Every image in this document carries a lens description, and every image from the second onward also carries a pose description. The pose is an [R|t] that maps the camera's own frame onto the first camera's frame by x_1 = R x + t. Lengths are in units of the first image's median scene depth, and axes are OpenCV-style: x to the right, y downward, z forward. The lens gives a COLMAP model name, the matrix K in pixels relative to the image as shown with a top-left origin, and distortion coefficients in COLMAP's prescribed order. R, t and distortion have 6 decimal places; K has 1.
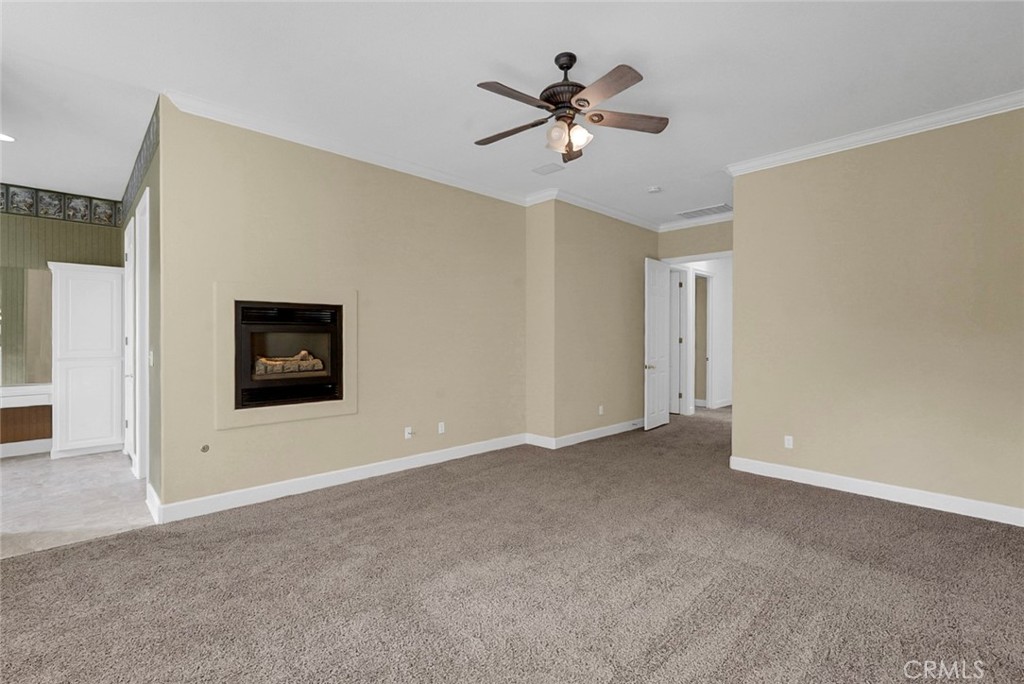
lens RADIAL K [[459.9, 0, 516.3], [0, 459.9, 346.4], [0, 0, 1]] dist [-0.003595, -0.000659]
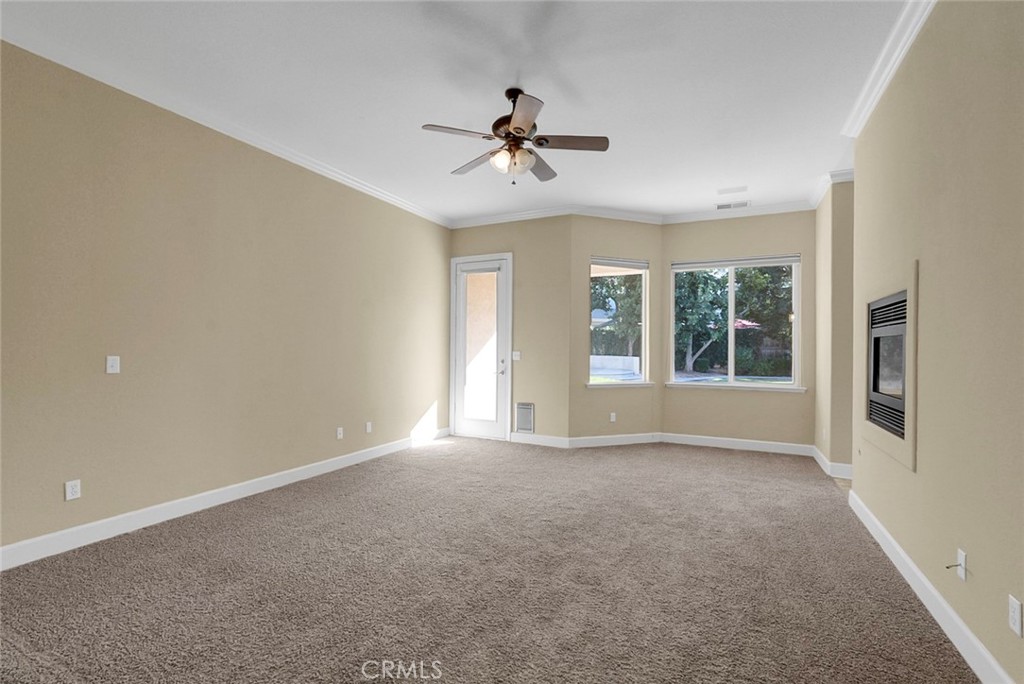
lens RADIAL K [[459.9, 0, 516.3], [0, 459.9, 346.4], [0, 0, 1]] dist [-0.003595, -0.000659]
pose [[-0.925110, -0.010532, -0.379553, 0.354338], [-0.019947, 0.999583, 0.020882, -0.015819], [0.379175, 0.026889, -0.924934, 1.398431]]
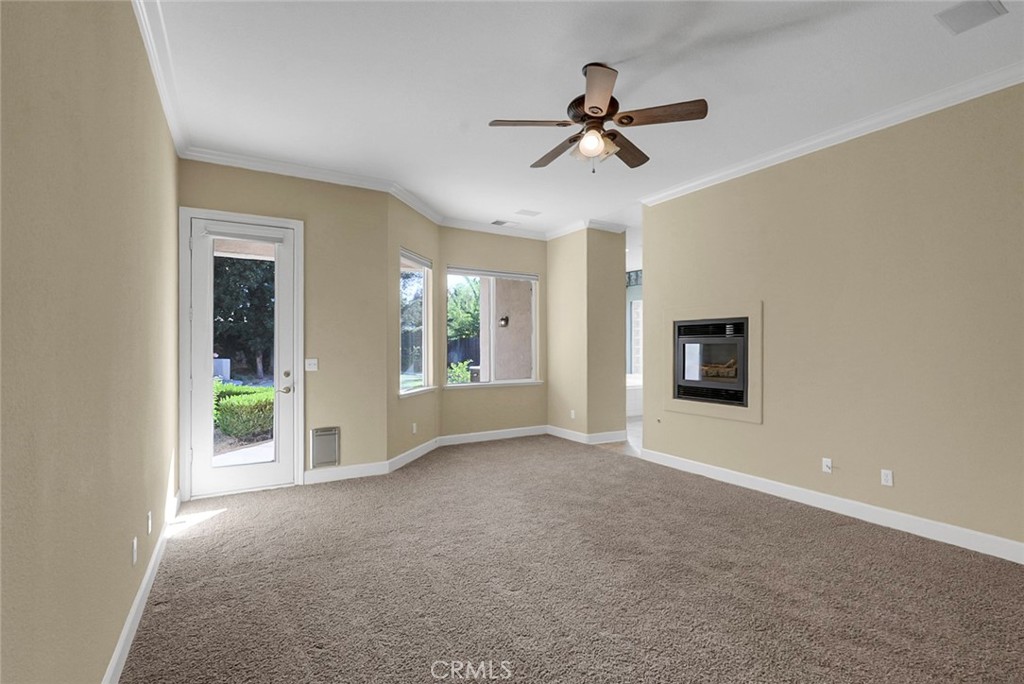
lens RADIAL K [[459.9, 0, 516.3], [0, 459.9, 346.4], [0, 0, 1]] dist [-0.003595, -0.000659]
pose [[-0.195196, -0.001502, -0.980763, 0.761613], [-0.024029, 0.999706, 0.003251, -0.013441], [0.980470, 0.024201, -0.195174, 0.697778]]
